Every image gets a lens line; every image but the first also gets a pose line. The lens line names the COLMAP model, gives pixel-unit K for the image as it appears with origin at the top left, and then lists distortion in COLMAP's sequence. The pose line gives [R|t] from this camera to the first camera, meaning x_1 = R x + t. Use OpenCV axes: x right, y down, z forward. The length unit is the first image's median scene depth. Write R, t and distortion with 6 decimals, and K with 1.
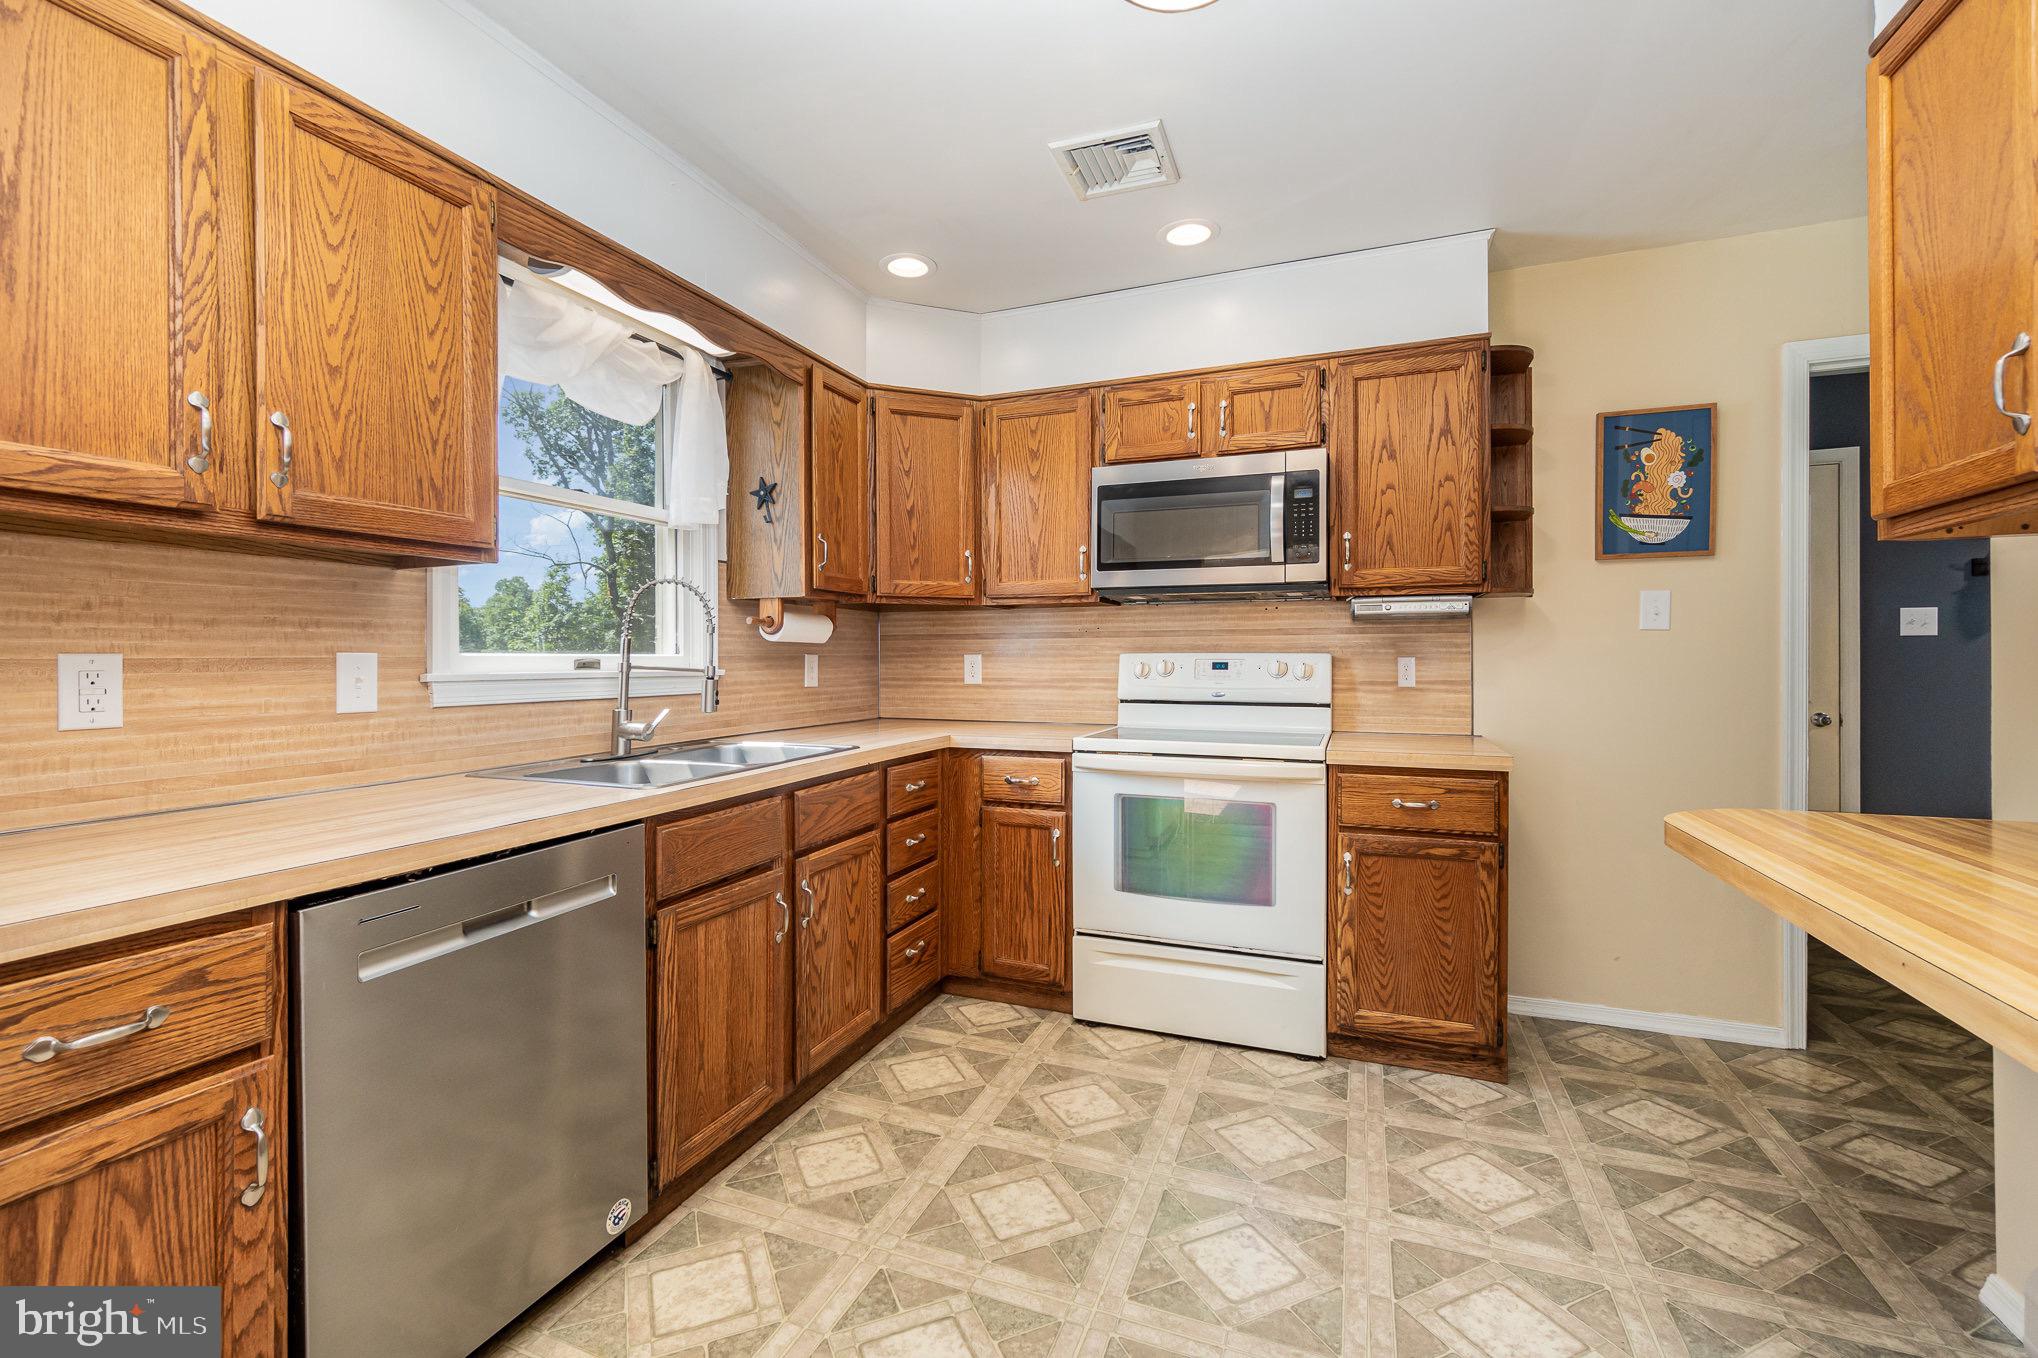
lens RADIAL K [[877.9, 0, 1009.9], [0, 877.9, 661.6], [0, 0, 1]] dist [-0.003370, -0.000043]
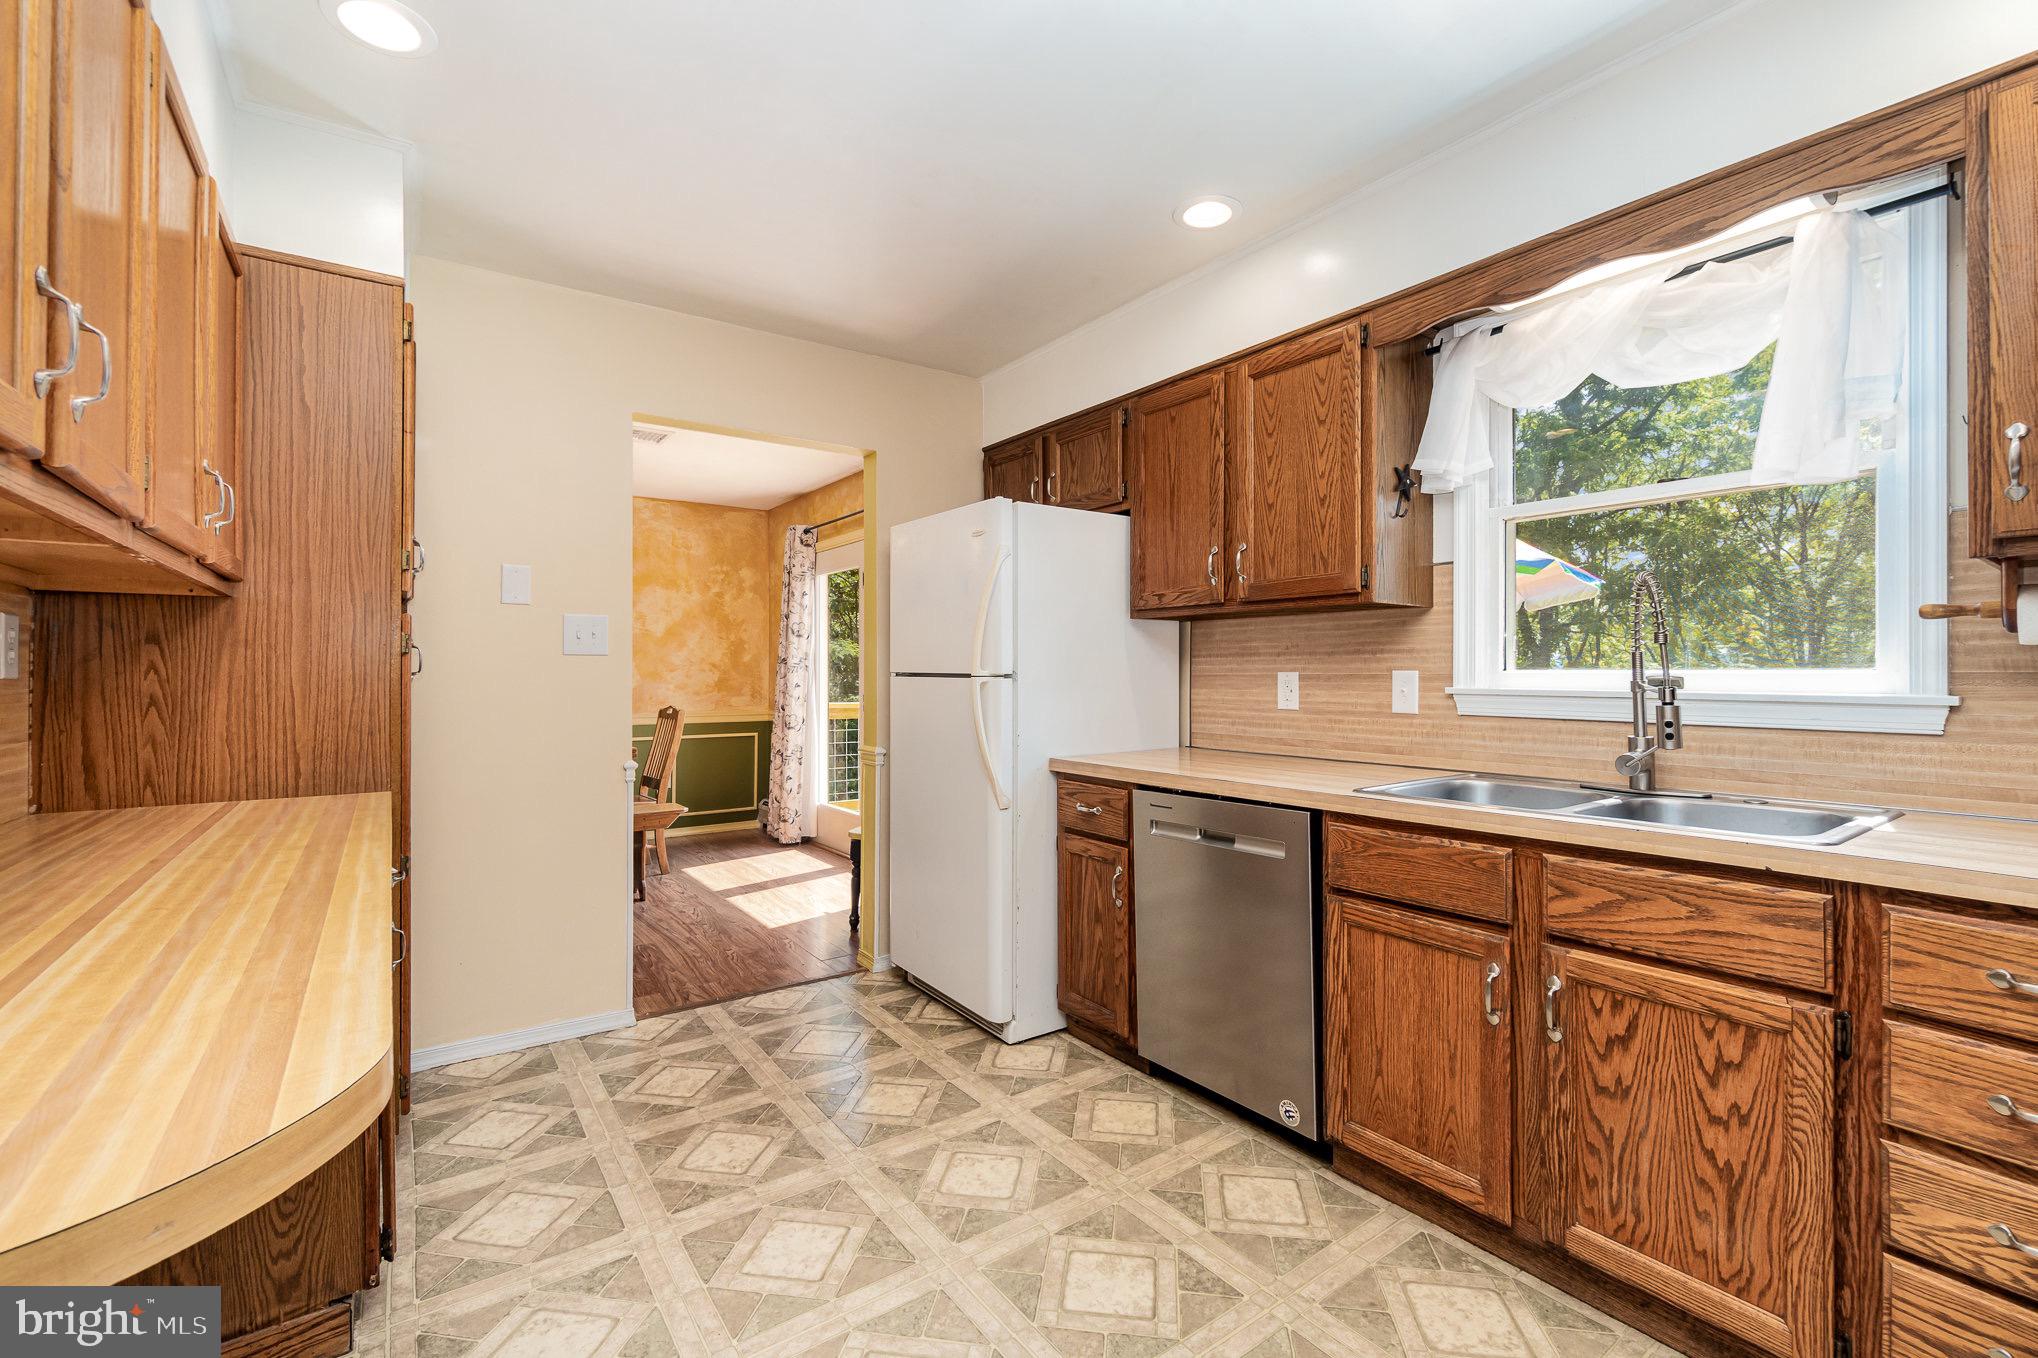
lens RADIAL K [[877.9, 0, 1013.1], [0, 877.9, 675.9], [0, 0, 1]] dist [-0.003370, -0.000043]
pose [[-0.542788, 0.005985, -0.839848, 0.778227], [-0.001985, 0.999963, 0.008409, -0.012403], [0.839867, 0.006232, -0.542756, 1.249098]]
